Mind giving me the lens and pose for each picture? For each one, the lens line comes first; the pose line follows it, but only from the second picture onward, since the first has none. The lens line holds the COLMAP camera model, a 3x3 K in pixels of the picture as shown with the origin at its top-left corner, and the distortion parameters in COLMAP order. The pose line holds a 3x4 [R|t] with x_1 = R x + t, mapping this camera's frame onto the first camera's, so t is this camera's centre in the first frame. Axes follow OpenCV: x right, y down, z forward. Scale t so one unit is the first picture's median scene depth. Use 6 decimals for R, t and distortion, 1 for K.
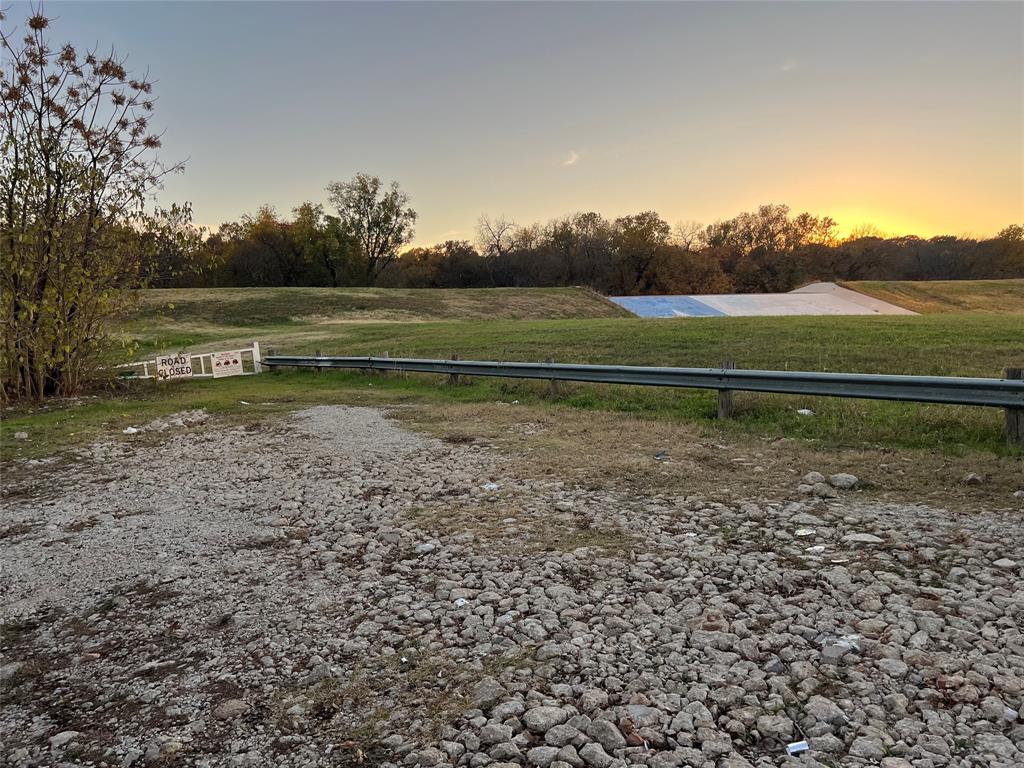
lens RADIAL K [[764.4, 0, 510.7], [0, 764.4, 386.5], [0, 0, 1]] dist [0.056559, -0.070991]
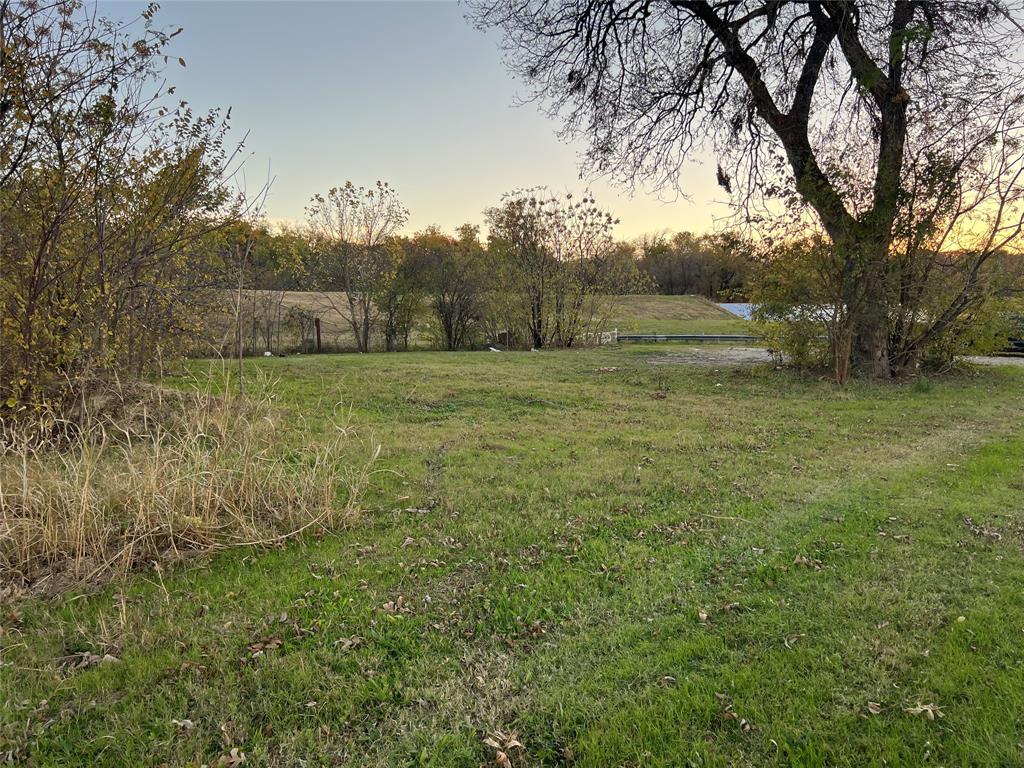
lens RADIAL K [[764.4, 0, 507.6], [0, 764.4, 386.7], [0, 0, 1]] dist [0.056559, -0.070991]
pose [[0.997501, 0.030960, -0.063501, -0.182244], [-0.030807, 0.999520, 0.003385, 0.041352], [0.063575, -0.001420, 0.997976, -0.437963]]
